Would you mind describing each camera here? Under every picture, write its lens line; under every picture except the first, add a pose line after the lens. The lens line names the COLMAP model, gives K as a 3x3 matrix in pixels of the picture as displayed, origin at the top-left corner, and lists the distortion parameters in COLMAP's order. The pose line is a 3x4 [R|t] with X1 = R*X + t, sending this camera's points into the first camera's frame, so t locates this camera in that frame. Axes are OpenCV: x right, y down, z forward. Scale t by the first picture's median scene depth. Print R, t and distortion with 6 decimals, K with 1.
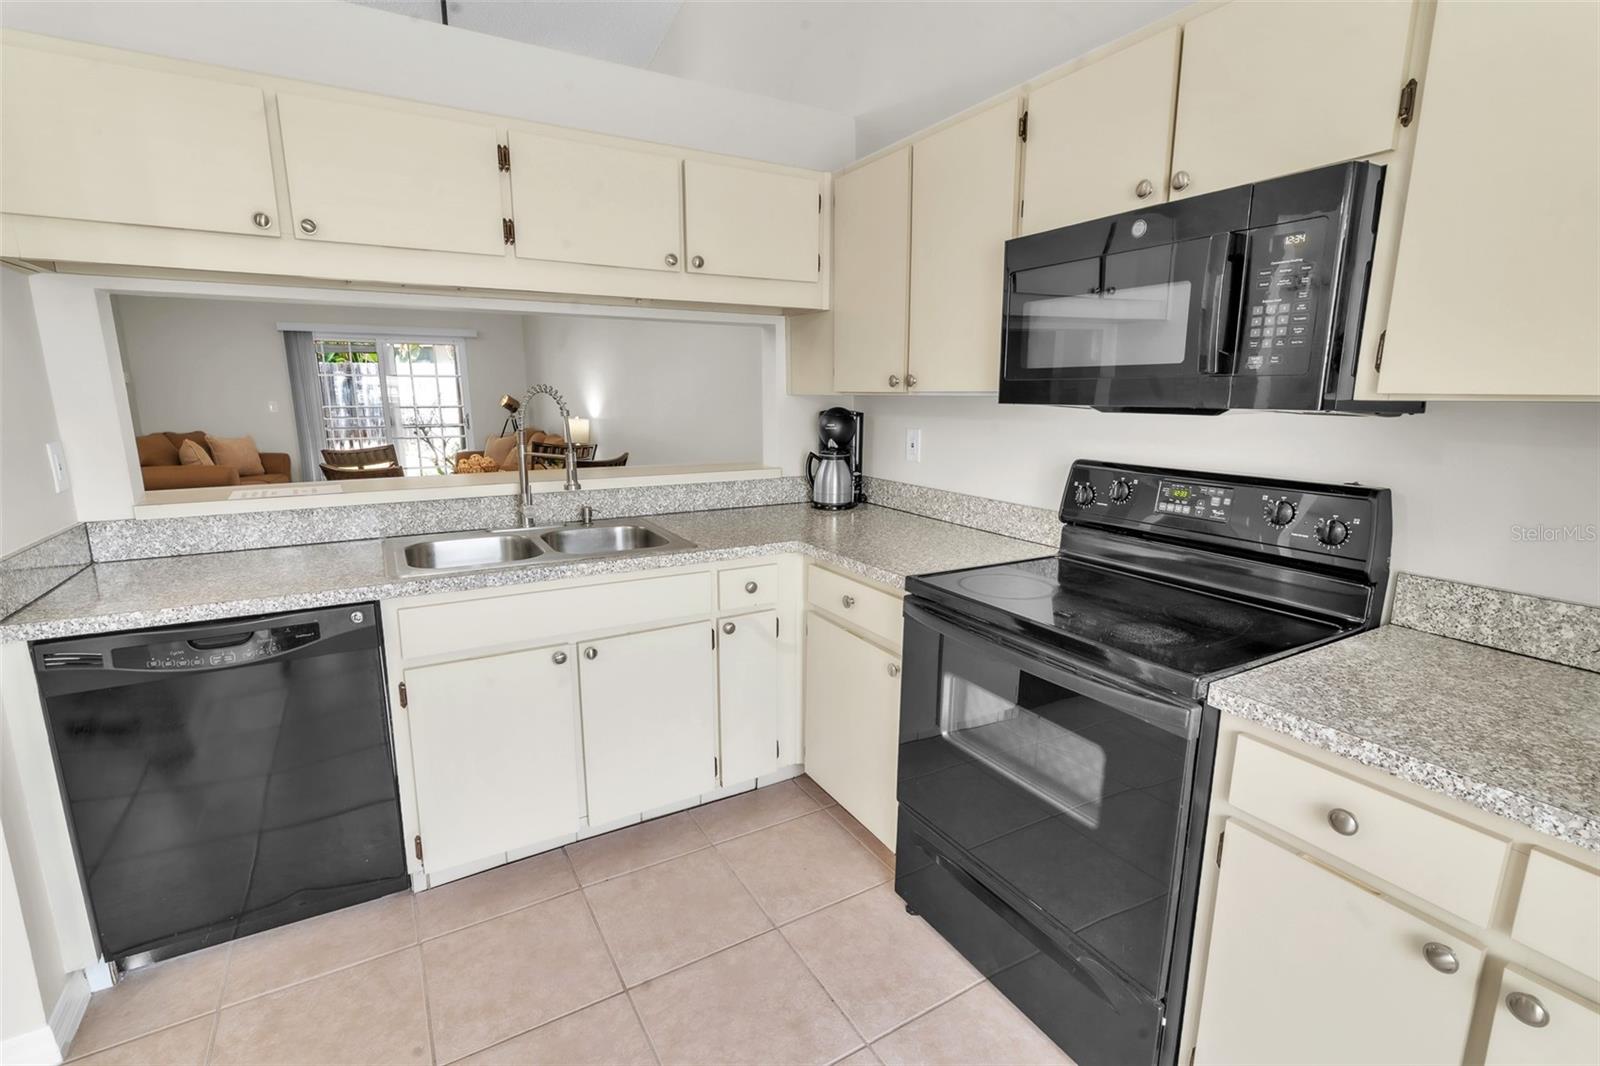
lens RADIAL K [[727.4, 0, 800.5], [0, 727.4, 535.4], [0, 0, 1]] dist [-0.000467, -0.000694]
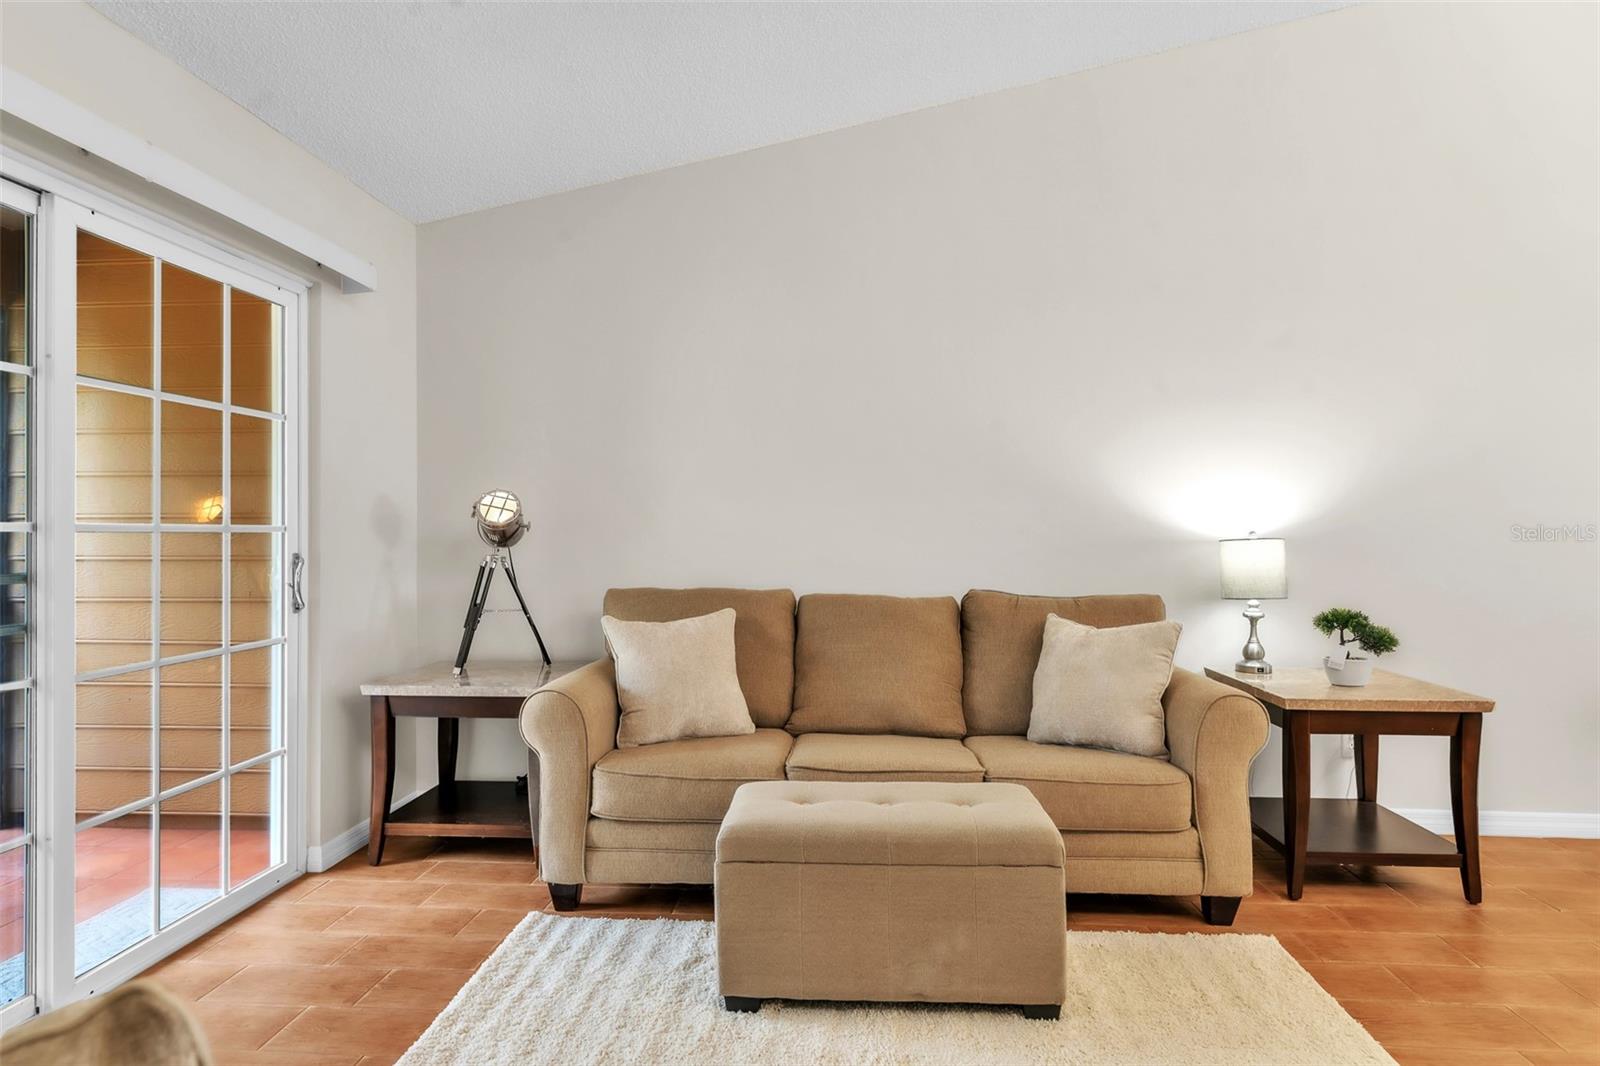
lens RADIAL K [[899.9, 0, 775.2], [0, 899.9, 523.4], [0, 0, 1]] dist [-0.001635, 0.000171]
pose [[0.588310, 0.002236, 0.808632, -2.730626], [0.160640, 0.979742, -0.119581, -0.484959], [-0.792519, 0.200249, 0.576033, 2.860704]]
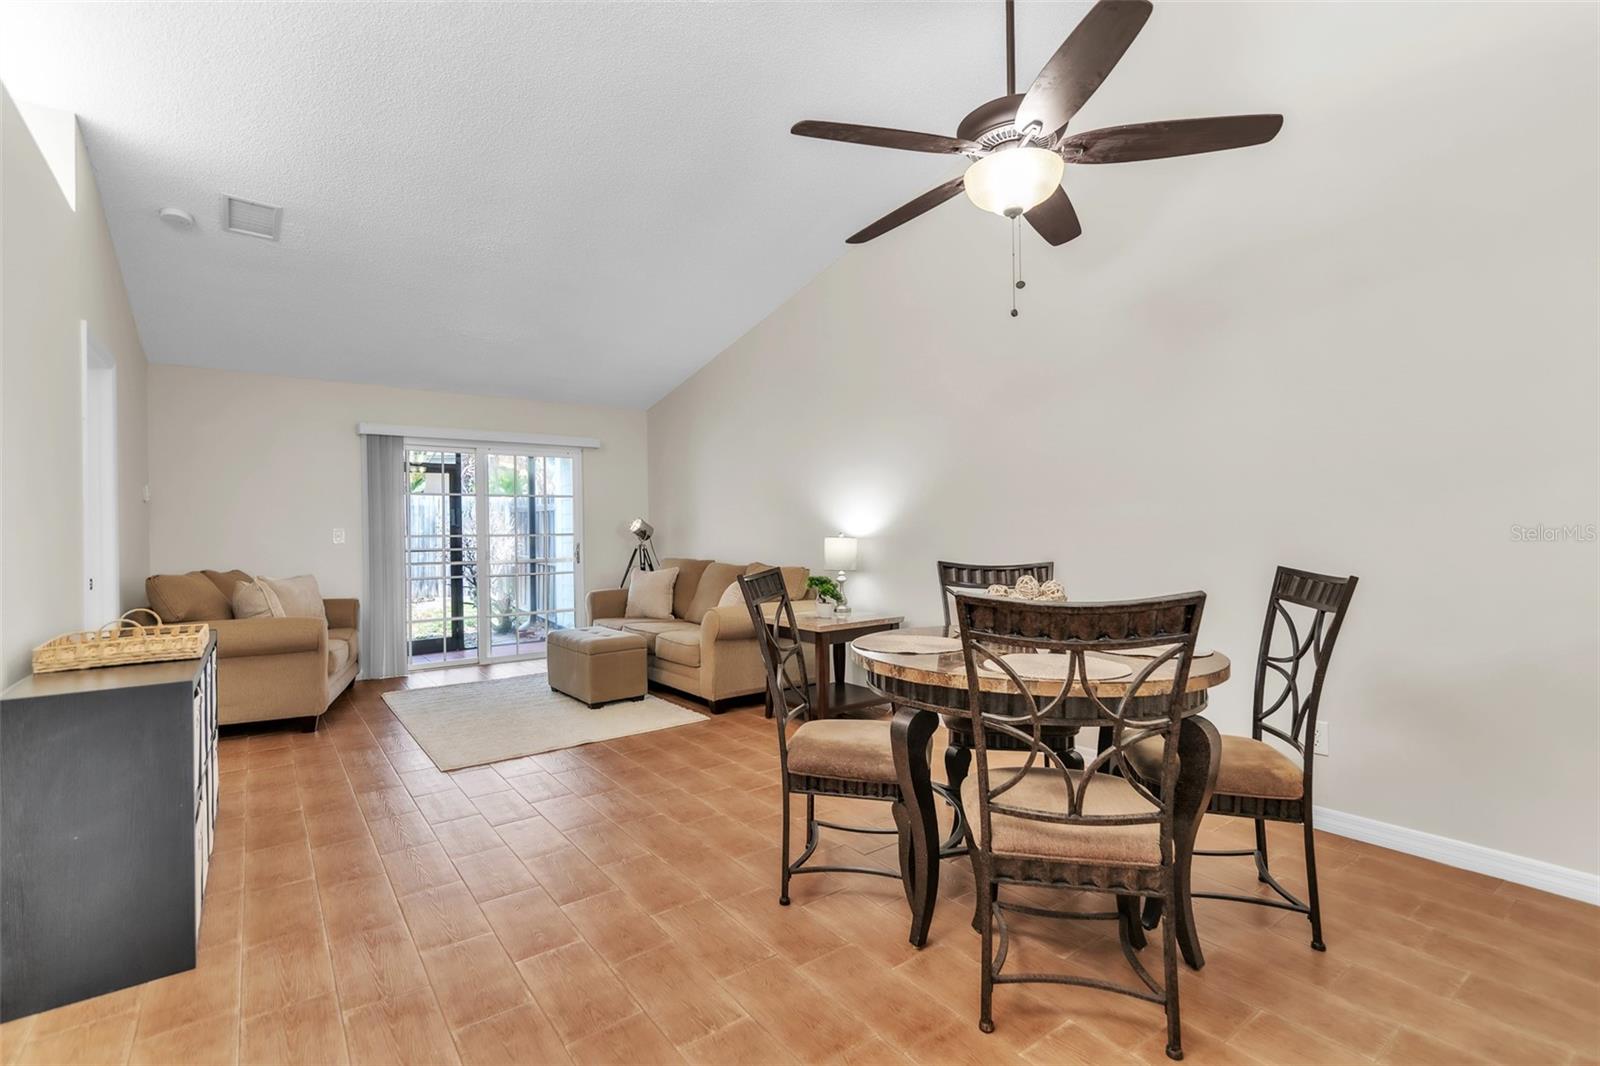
lens RADIAL K [[727.4, 0, 800.5], [0, 727.4, 535.4], [0, 0, 1]] dist [-0.000467, -0.000694]
pose [[0.993366, -0.012819, 0.114282, -1.335265], [0.034036, 0.982017, -0.185698, -0.100350], [-0.109847, 0.188356, 0.975938, 0.908002]]
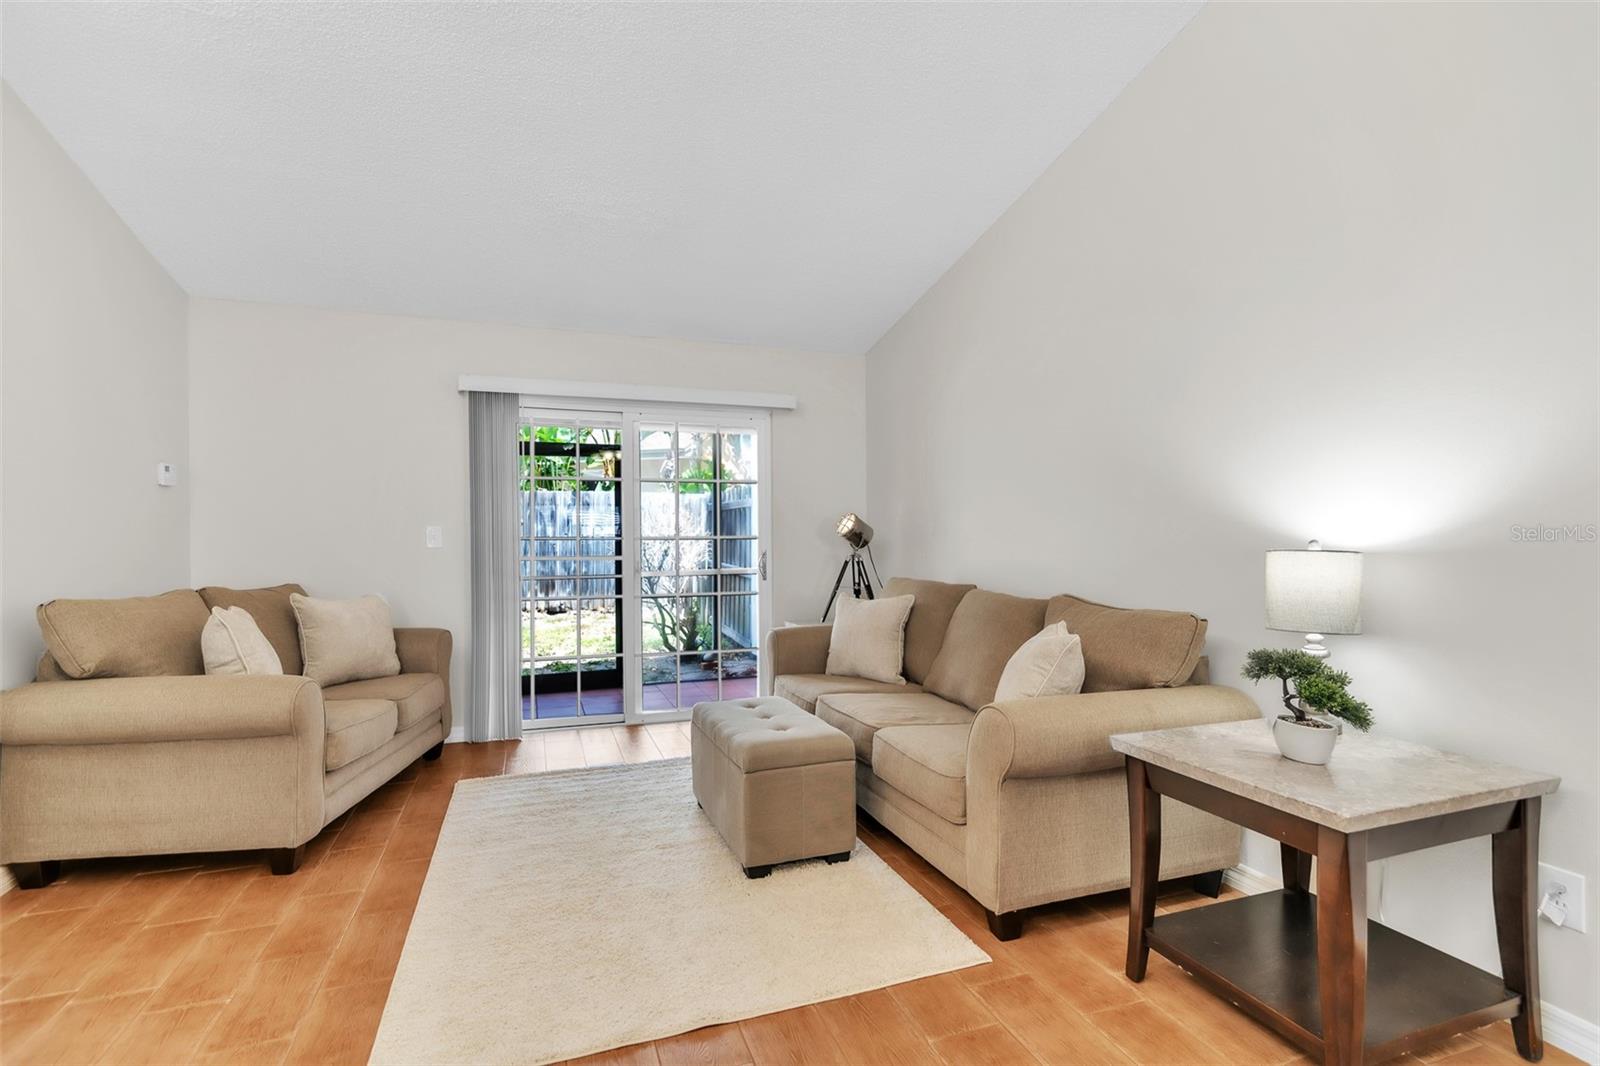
lens RADIAL K [[750.1, 0, 795.9], [0, 750.1, 538.3], [0, 0, 1]] dist [-0.000380, -0.000254]
pose [[0.981395, -0.003698, -0.191966, -1.422077], [-0.032959, 0.981728, -0.187412, -0.324305], [0.189152, 0.190252, 0.963341, 2.048234]]
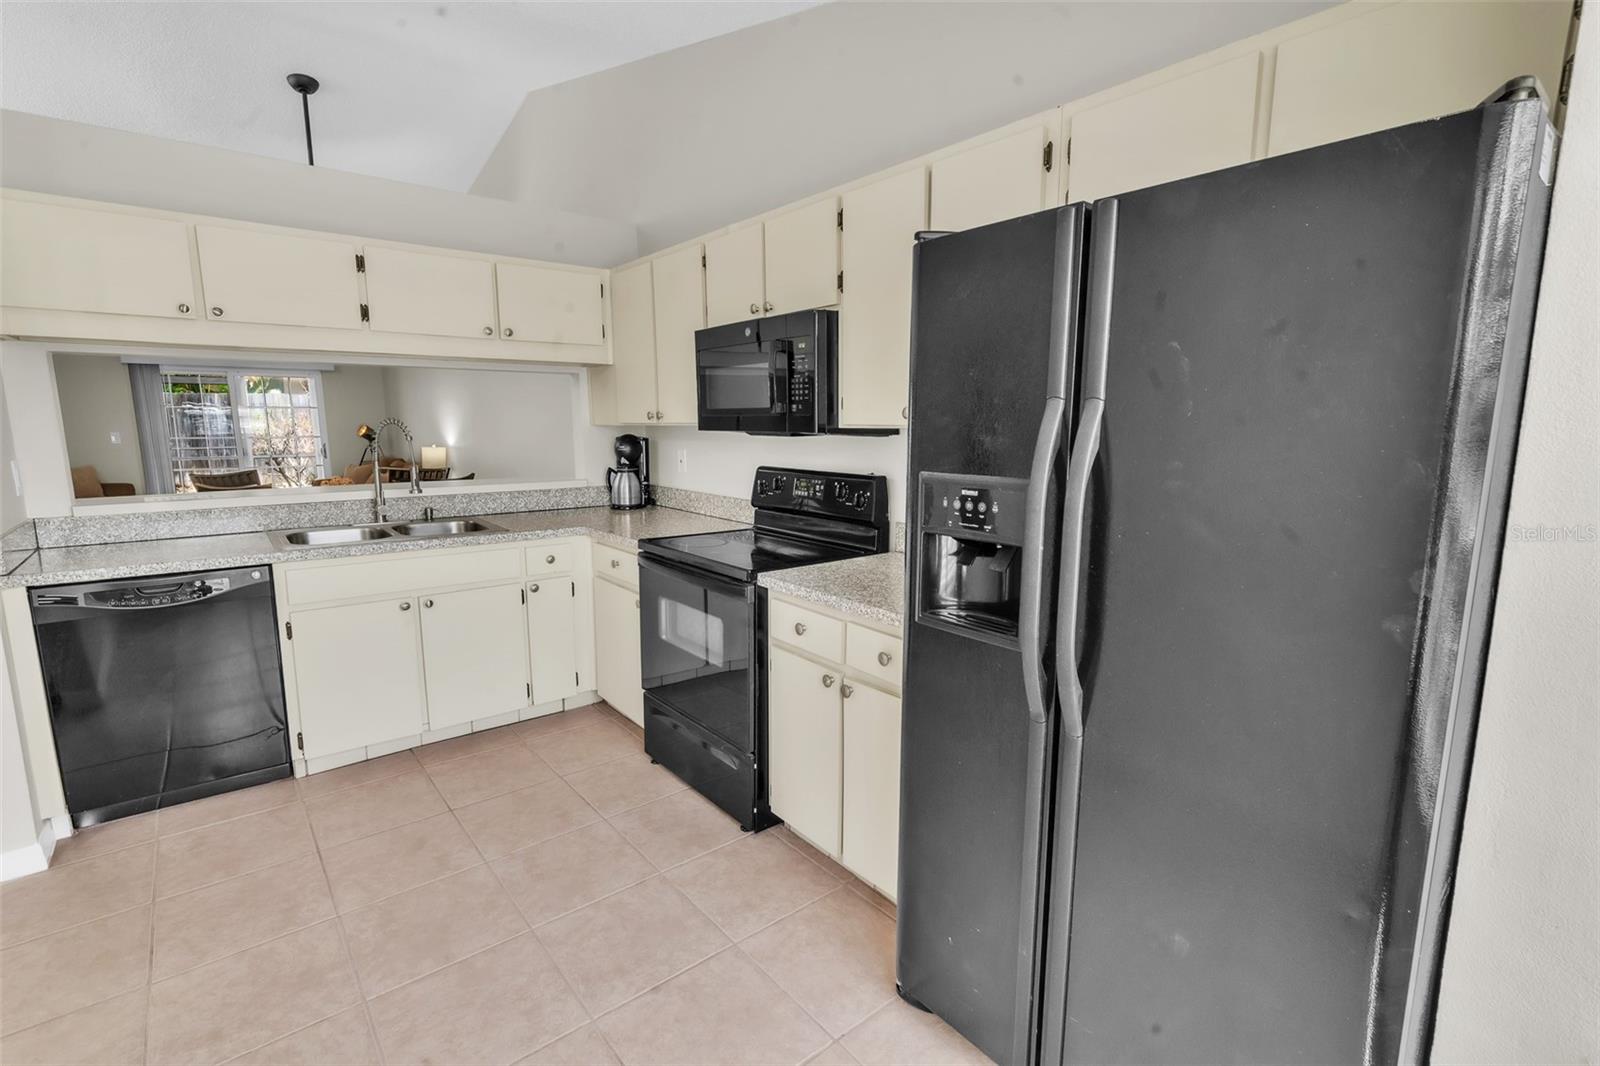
lens RADIAL K [[727.4, 0, 800.5], [0, 727.4, 535.4], [0, 0, 1]] dist [-0.000467, -0.000694]
pose [[0.987747, -0.025478, 0.153968, 0.216616], [0.031503, 0.998825, -0.036818, 0.101068], [-0.152849, 0.041218, 0.987390, -0.530426]]
